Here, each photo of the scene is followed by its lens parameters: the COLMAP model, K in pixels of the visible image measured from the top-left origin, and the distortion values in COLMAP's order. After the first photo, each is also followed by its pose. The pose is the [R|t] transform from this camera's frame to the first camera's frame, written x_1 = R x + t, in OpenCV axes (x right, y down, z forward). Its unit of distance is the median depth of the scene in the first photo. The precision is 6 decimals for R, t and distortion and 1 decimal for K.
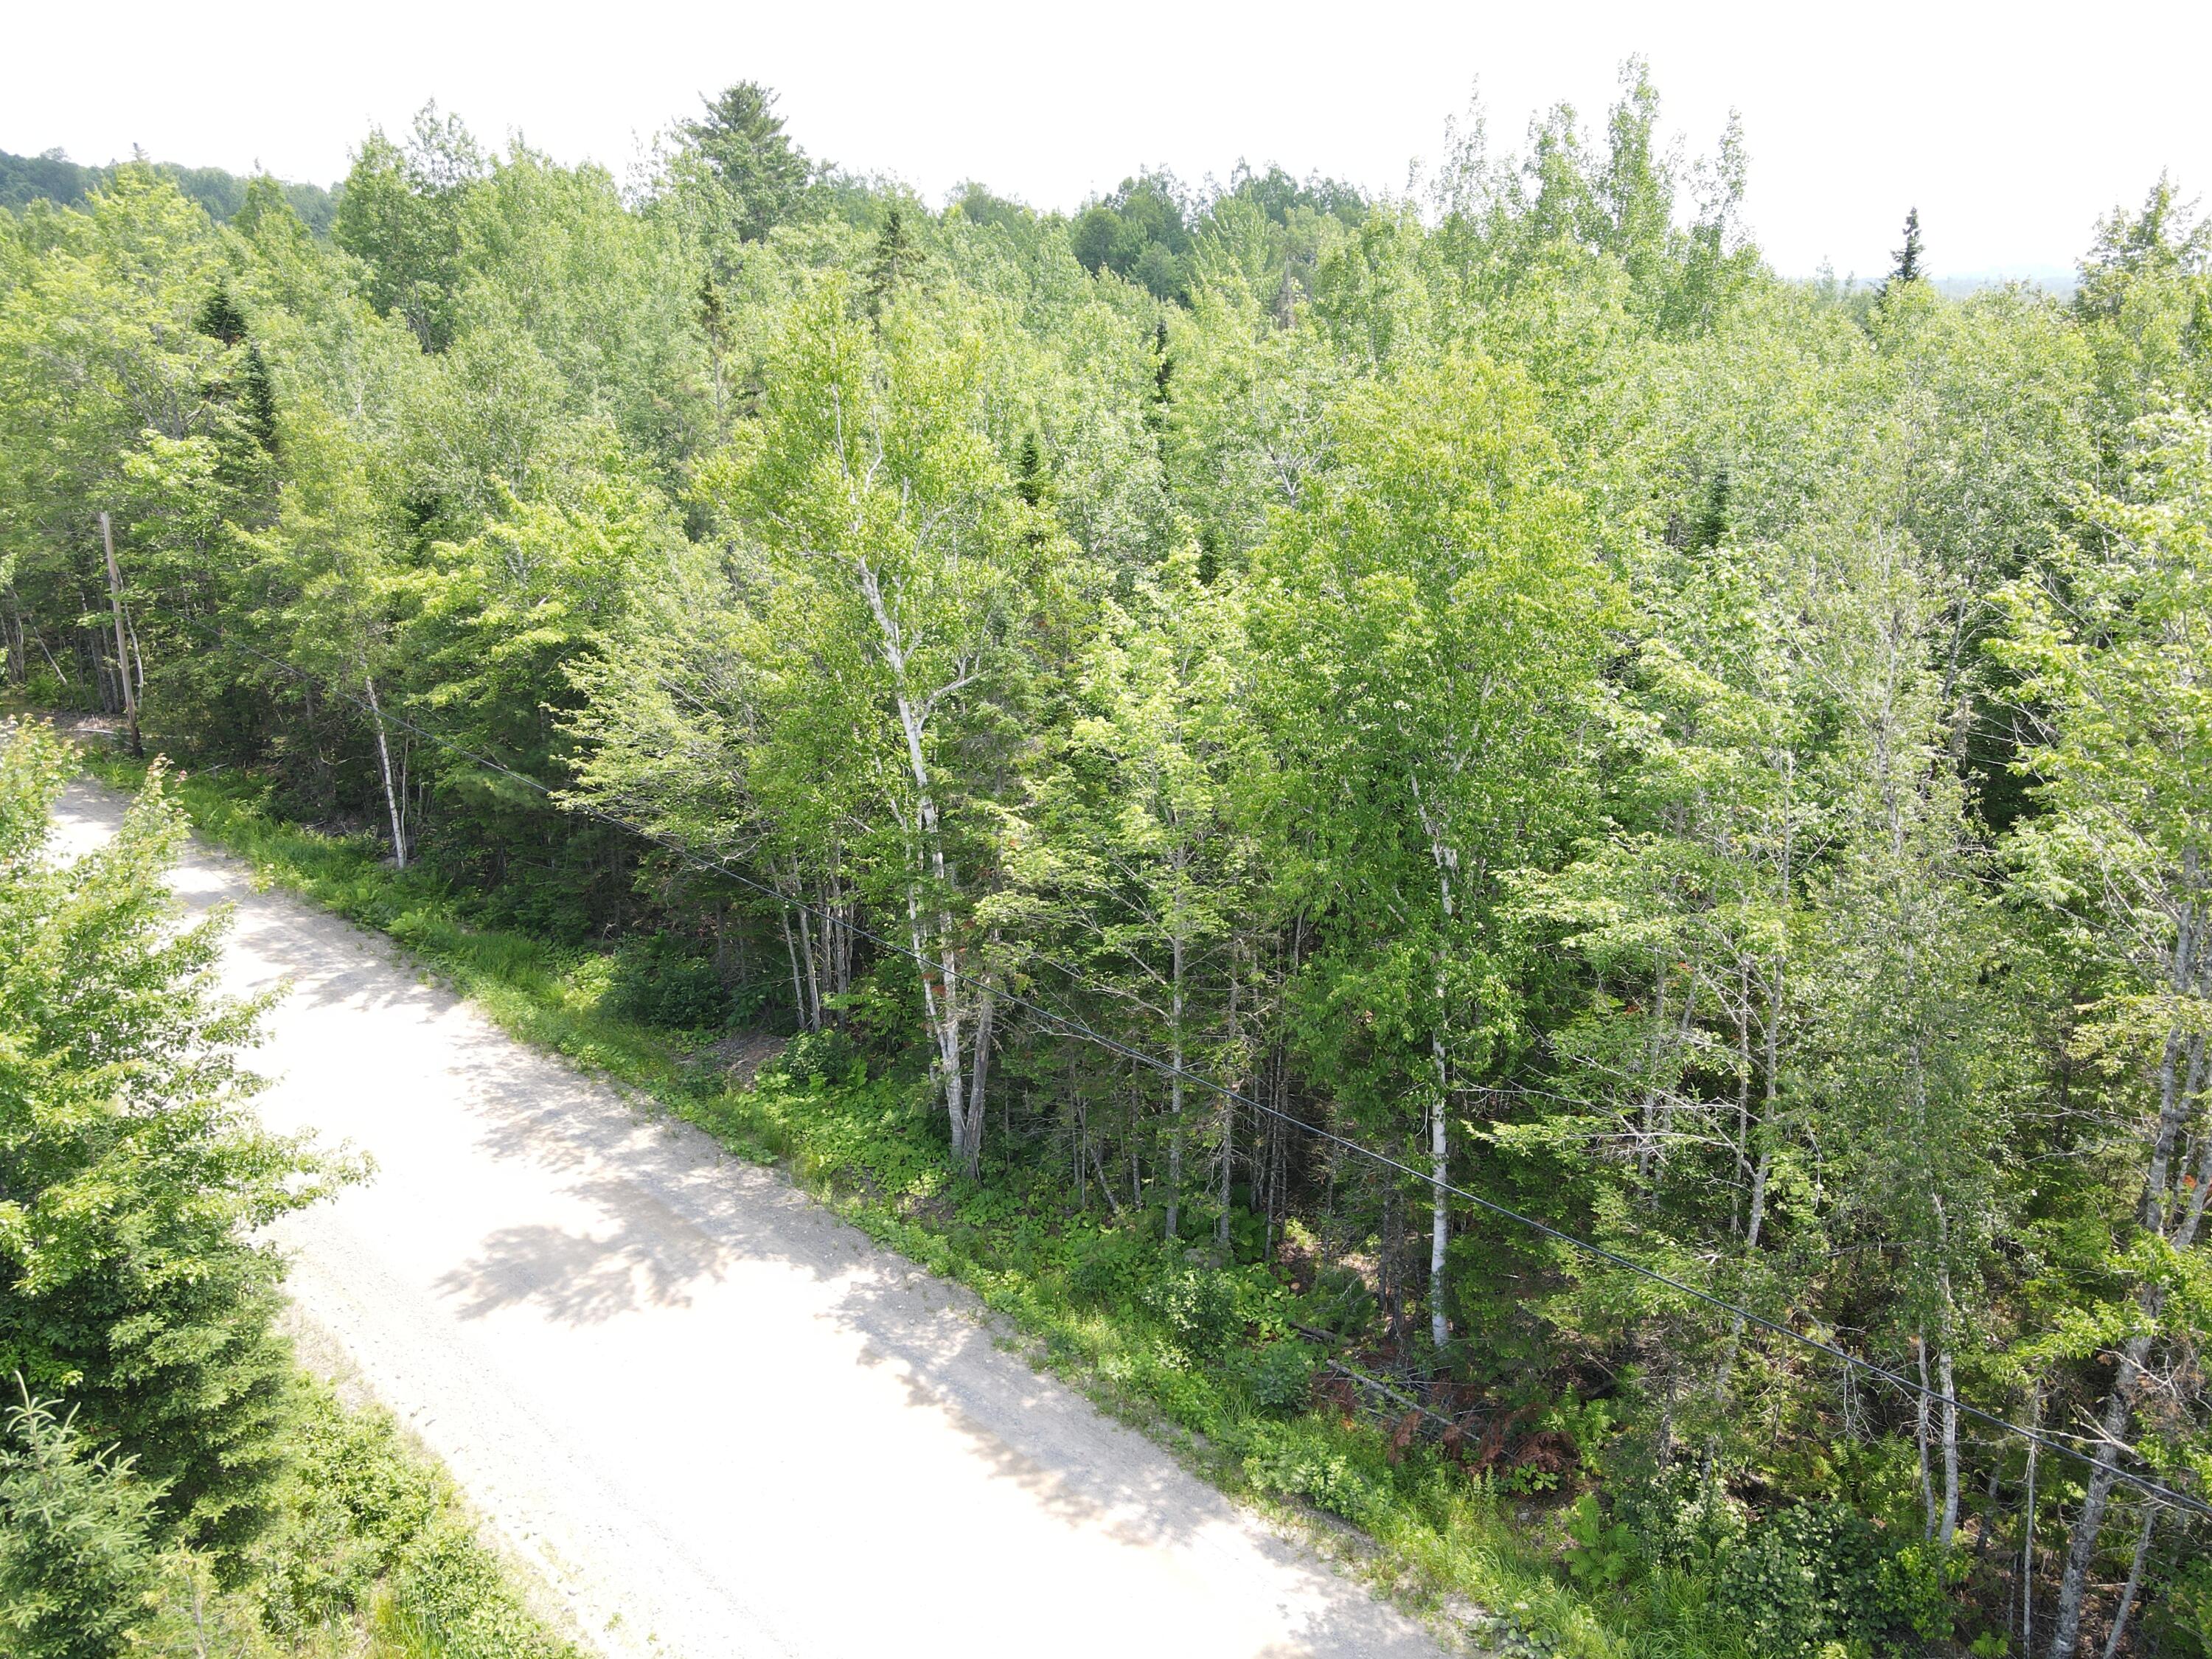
lens RADIAL K [[1626.9, 0, 1109.3], [0, 1626.9, 833.3], [0, 0, 1]] dist [0.001096, 0.016507]
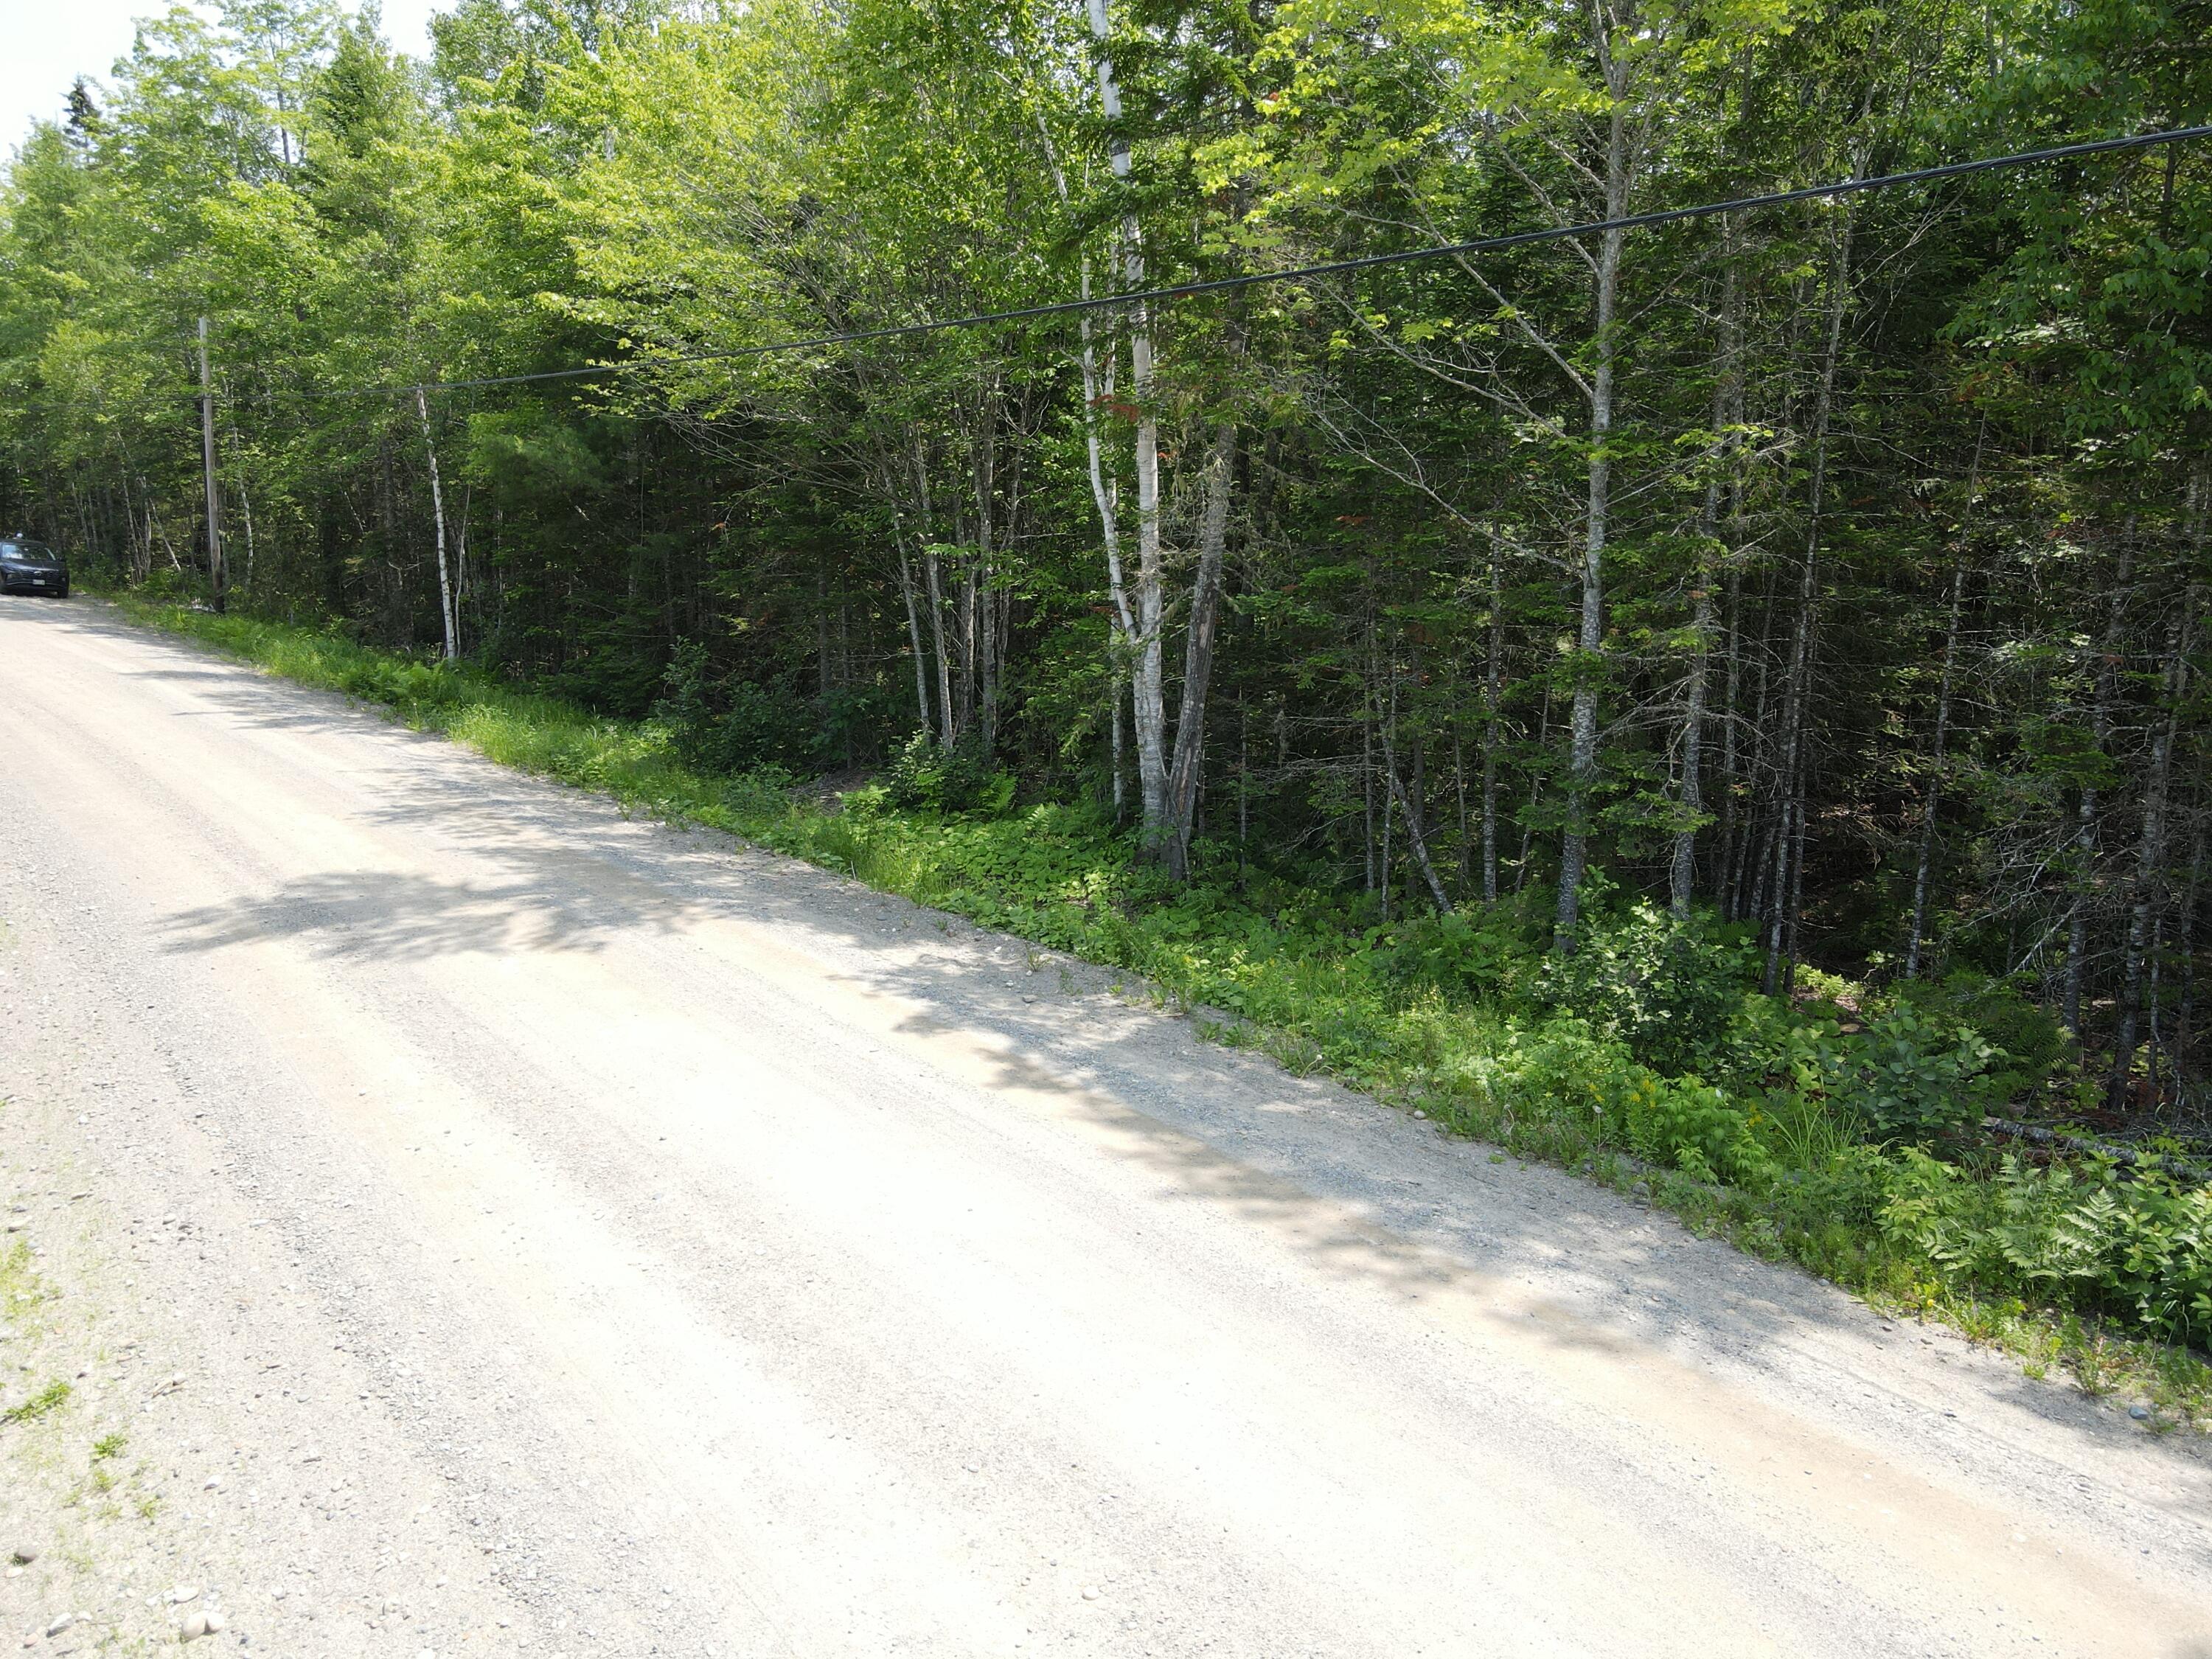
lens RADIAL K [[1626.9, 0, 1105.2], [0, 1626.9, 824.5], [0, 0, 1]] dist [0.001096, 0.016507]
pose [[0.987787, 0.023776, -0.153985, -0.028474], [-0.046394, 0.988343, -0.145003, 0.318554], [0.148742, 0.150376, 0.977375, 0.536894]]
